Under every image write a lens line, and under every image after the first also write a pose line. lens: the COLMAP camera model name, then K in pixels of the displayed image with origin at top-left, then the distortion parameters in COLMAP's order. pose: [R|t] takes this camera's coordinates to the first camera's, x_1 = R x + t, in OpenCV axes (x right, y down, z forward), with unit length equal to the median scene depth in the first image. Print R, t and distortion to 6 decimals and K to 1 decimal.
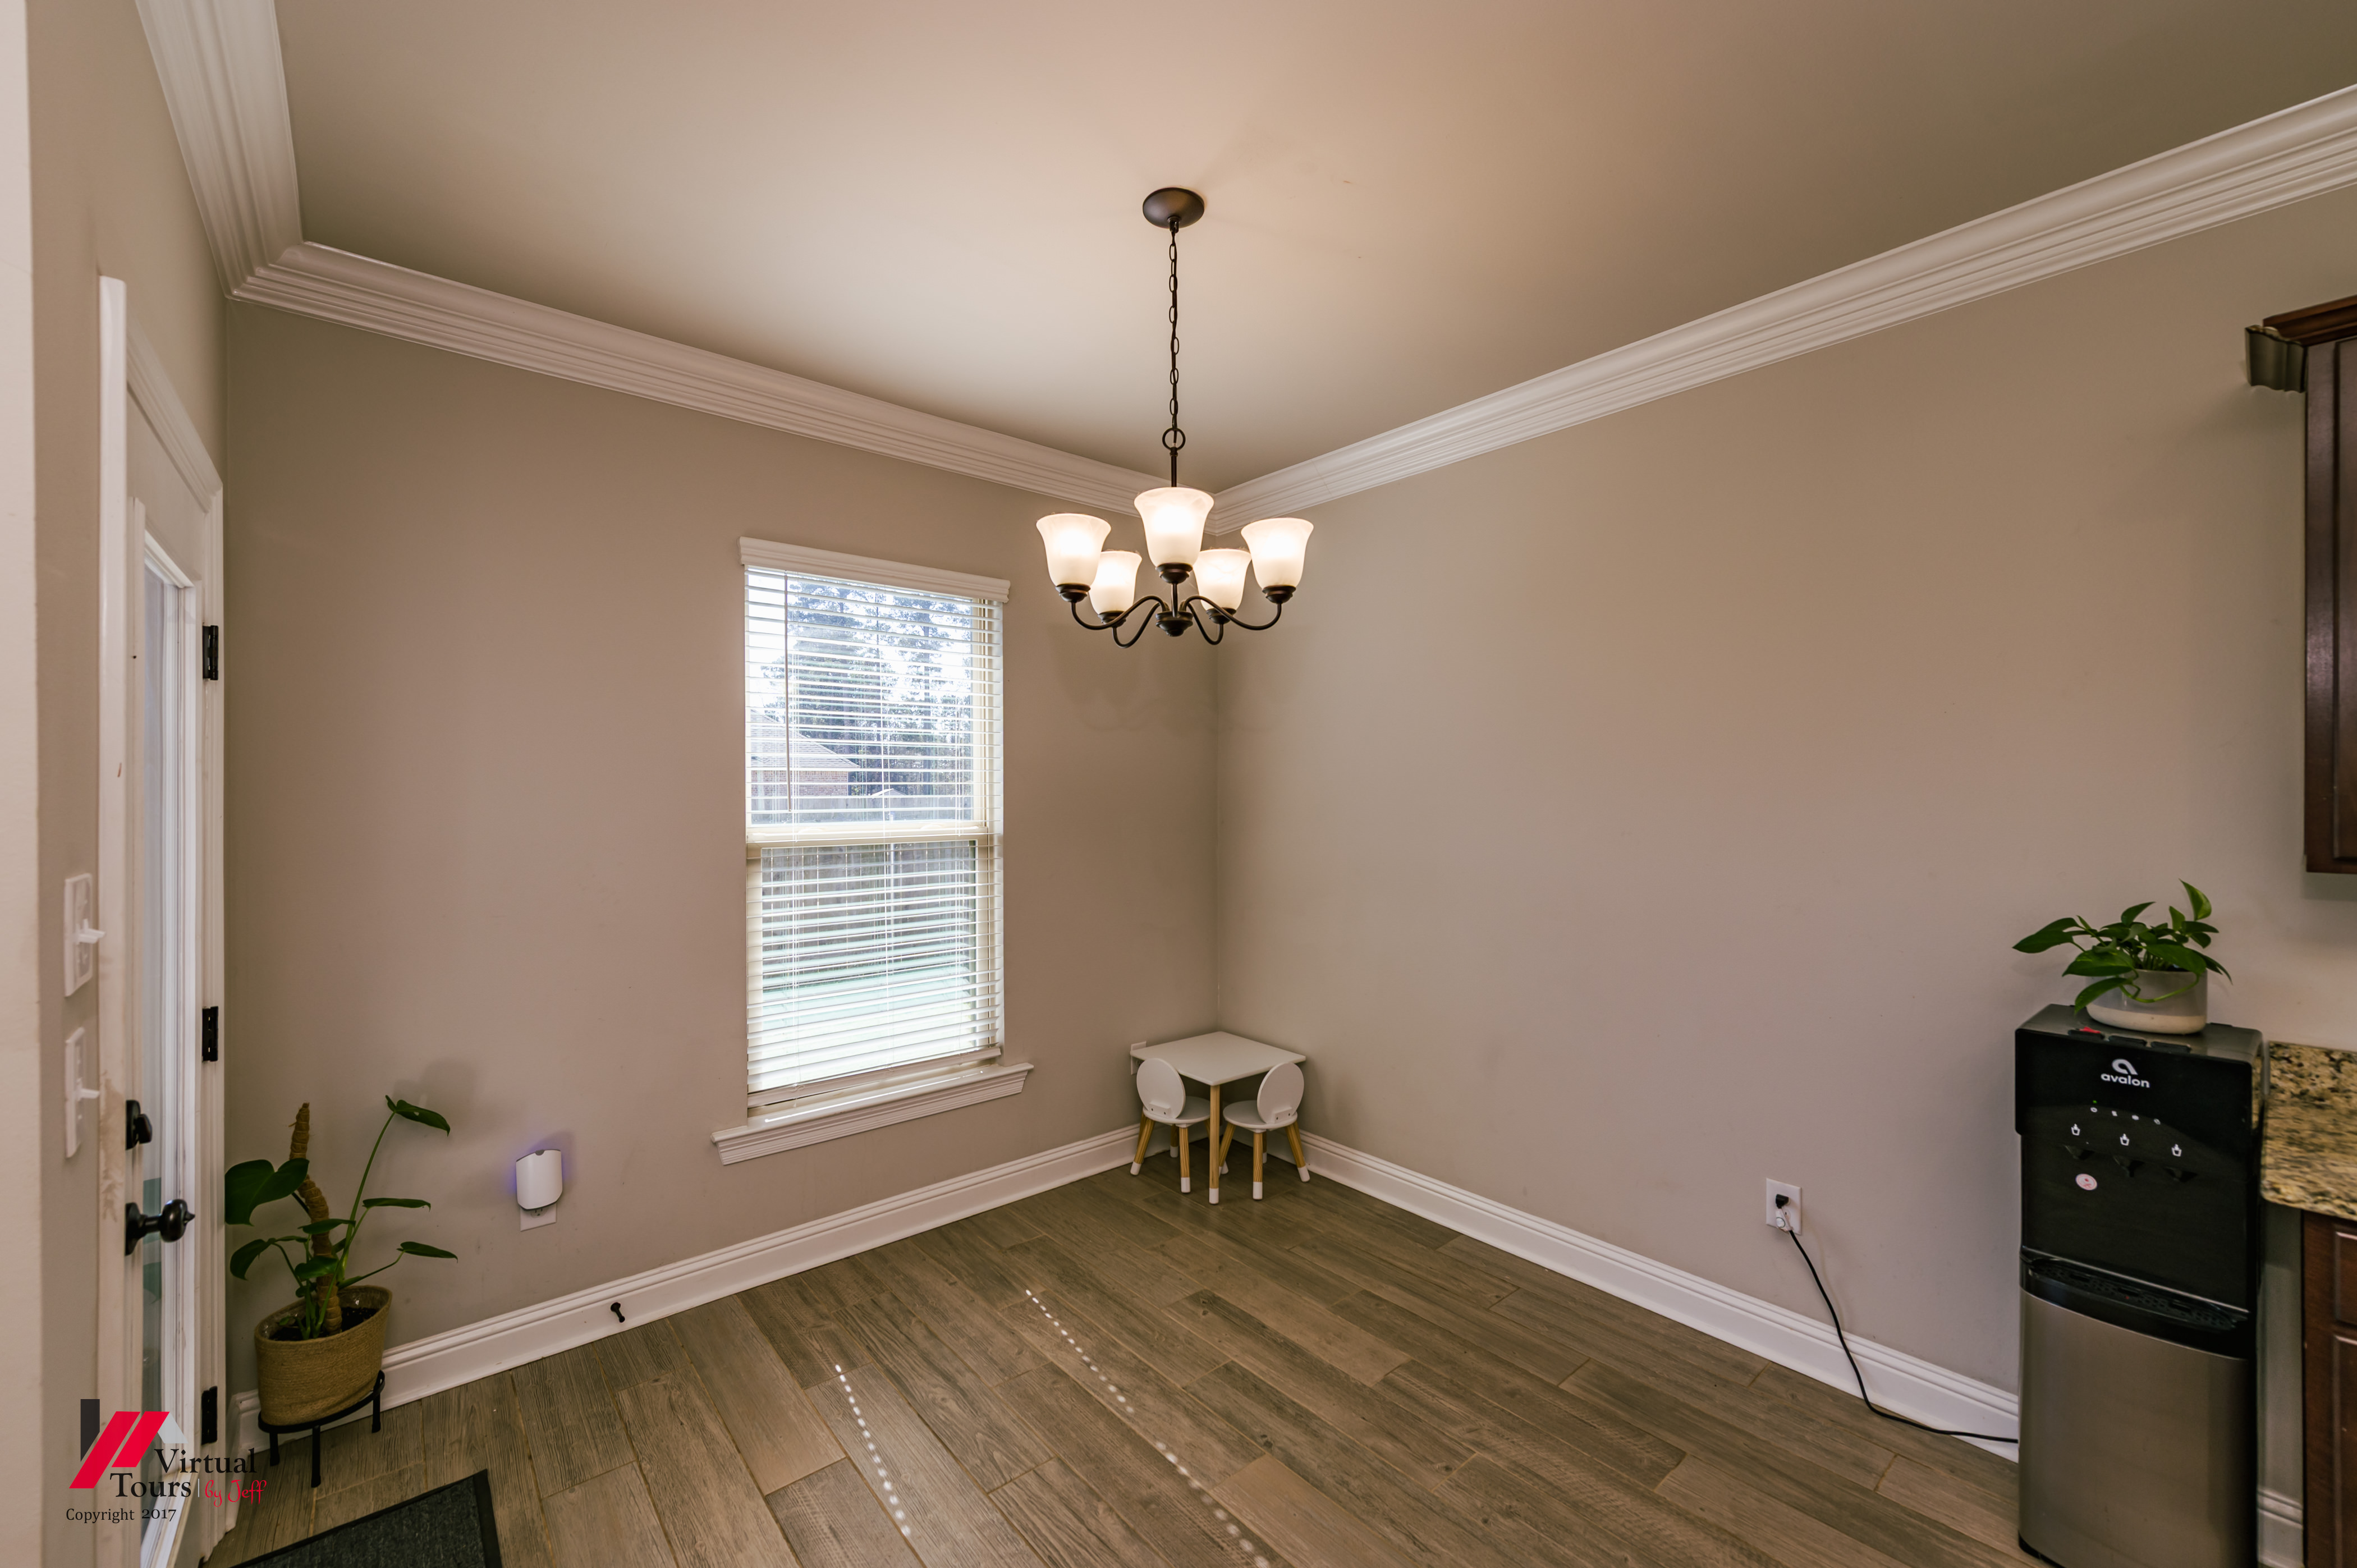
lens RADIAL K [[932.1, 0, 1193.4], [0, 932.1, 791.7], [0, 0, 1]] dist [0.020654, -0.002005]
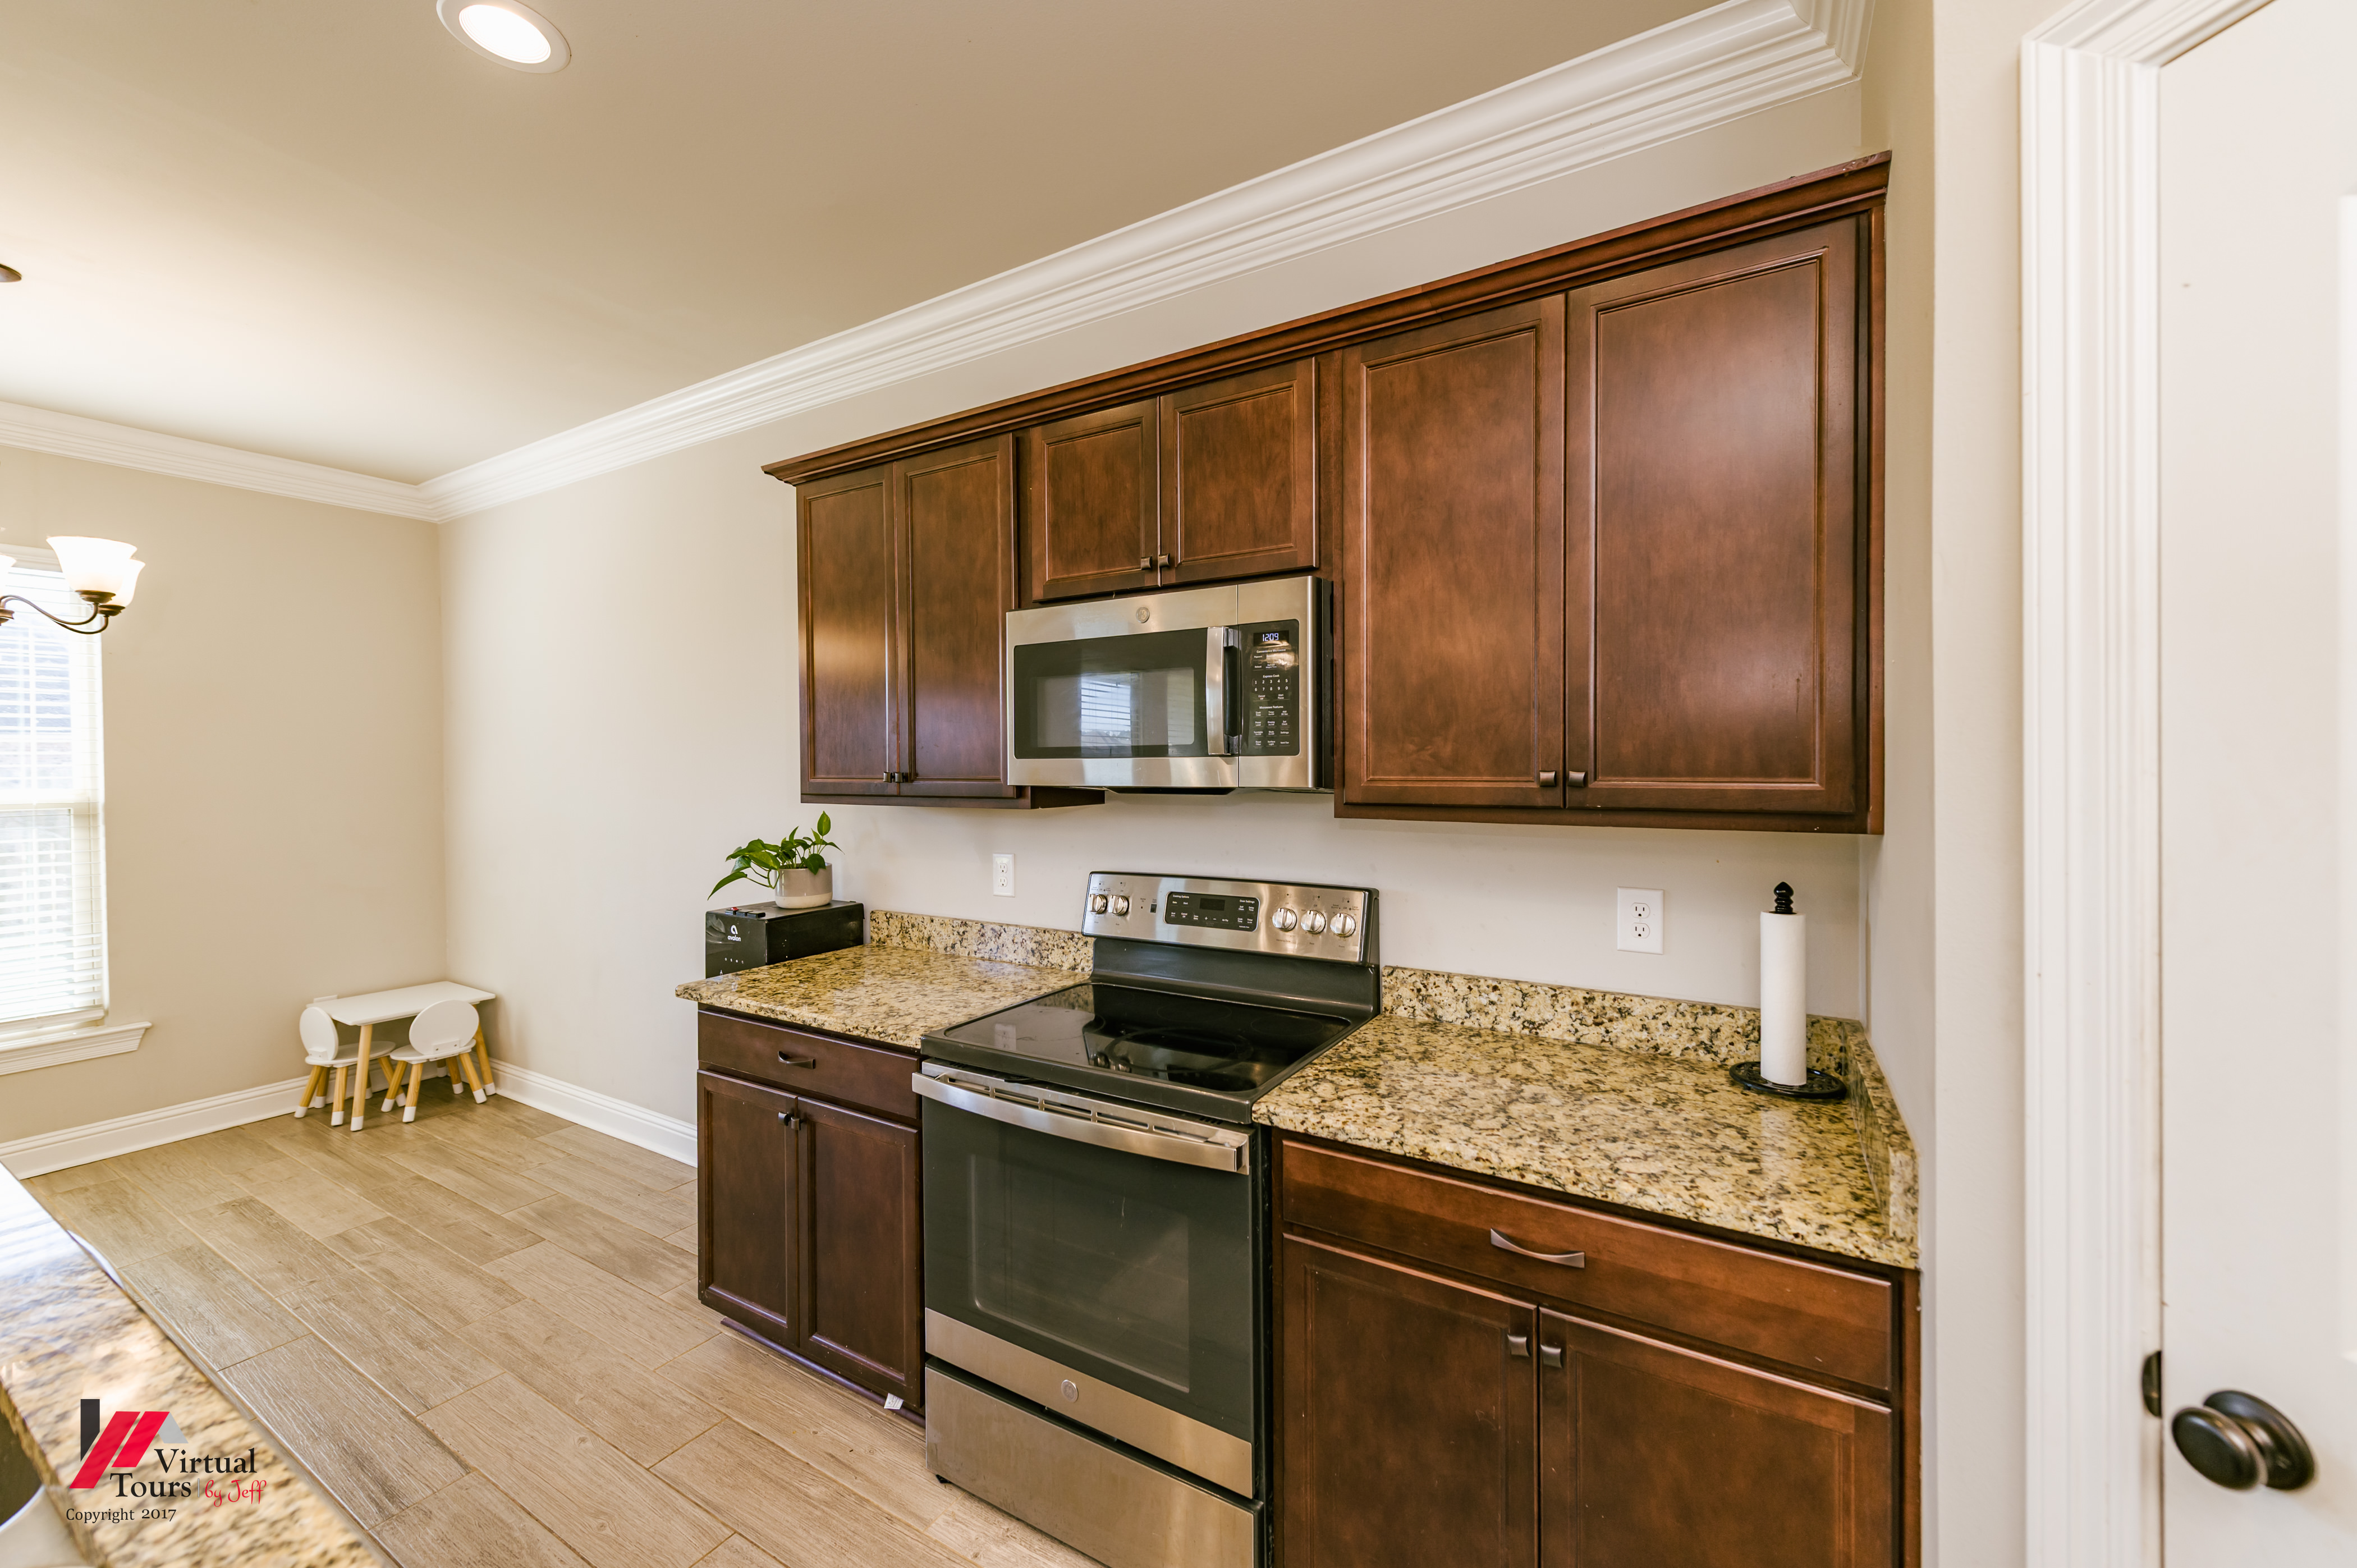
lens RADIAL K [[932.1, 0, 1187.0], [0, 932.1, 771.7], [0, 0, 1]] dist [0.020654, -0.002005]
pose [[0.954341, -0.004760, 0.298682, 0.622160], [0.002272, 0.999960, 0.008676, 0.005904], [-0.298711, -0.007601, 0.954313, -0.362824]]
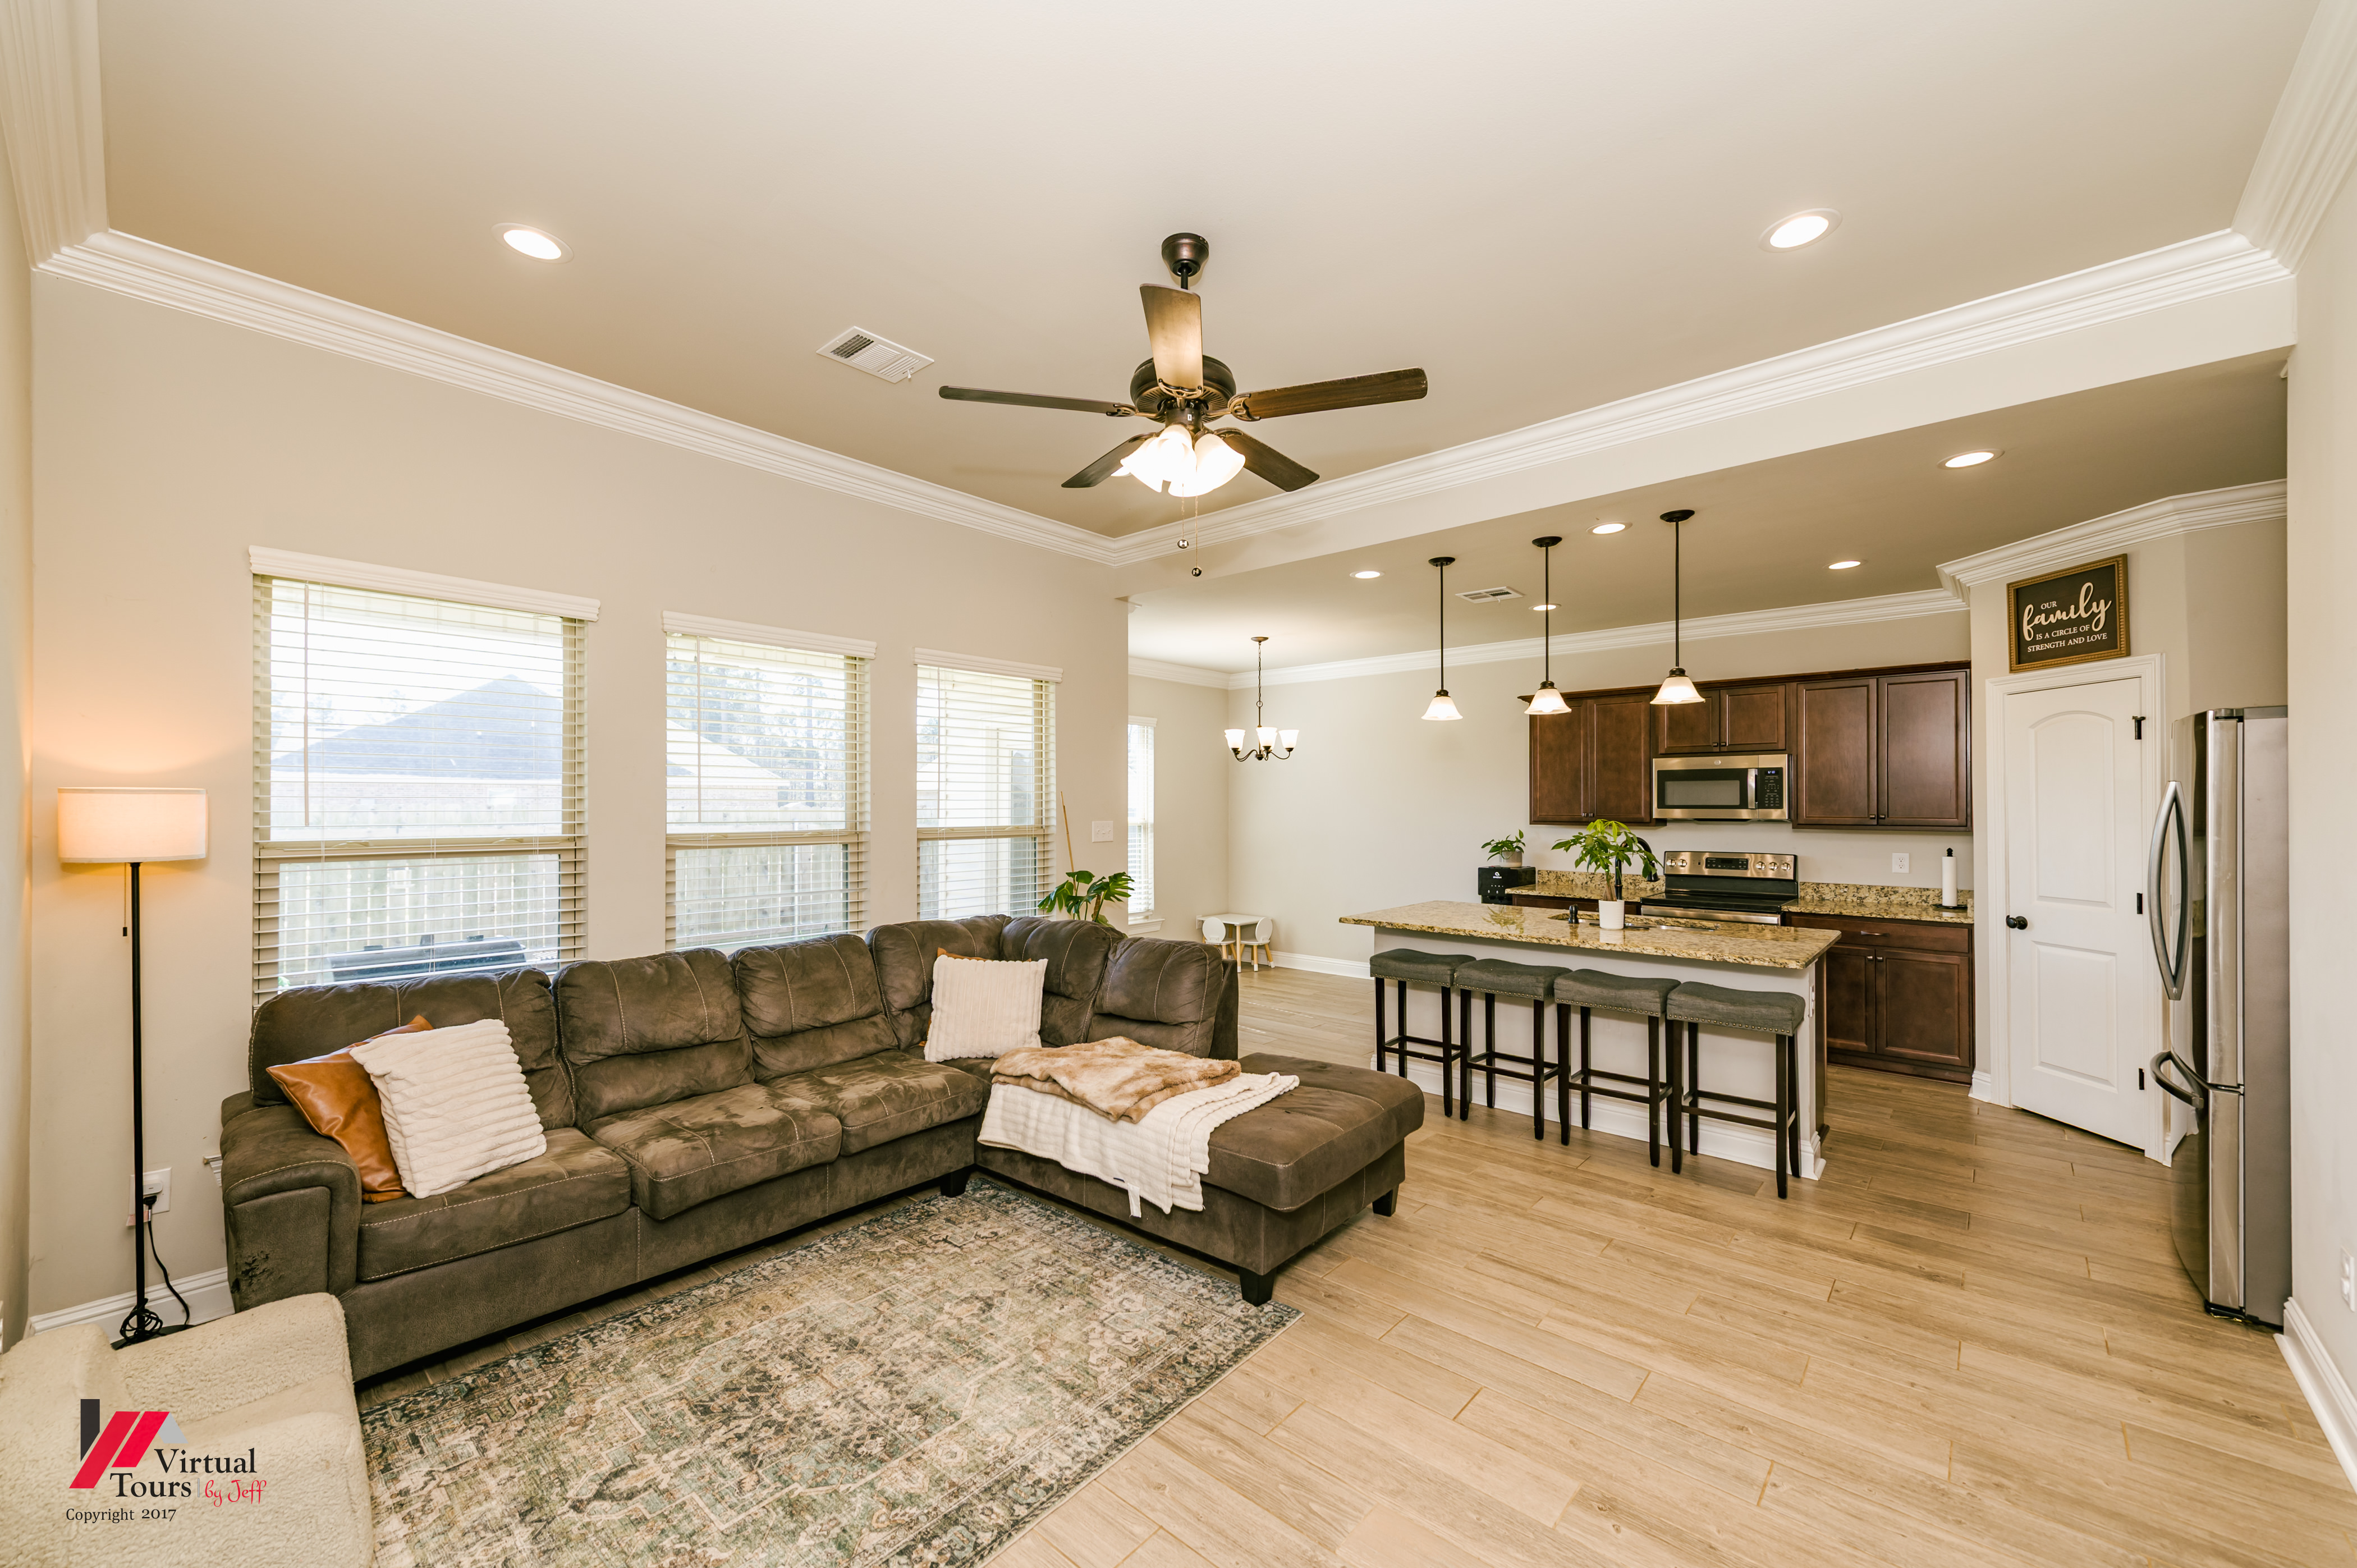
lens RADIAL K [[932.1, 0, 1223.7], [0, 932.1, 795.7], [0, 0, 1]] dist [0.020654, -0.002005]
pose [[0.988523, 0.002231, 0.151052, -0.382493], [-0.001822, 0.999994, -0.002849, -0.014846], [-0.151058, 0.002541, 0.988522, -1.376781]]
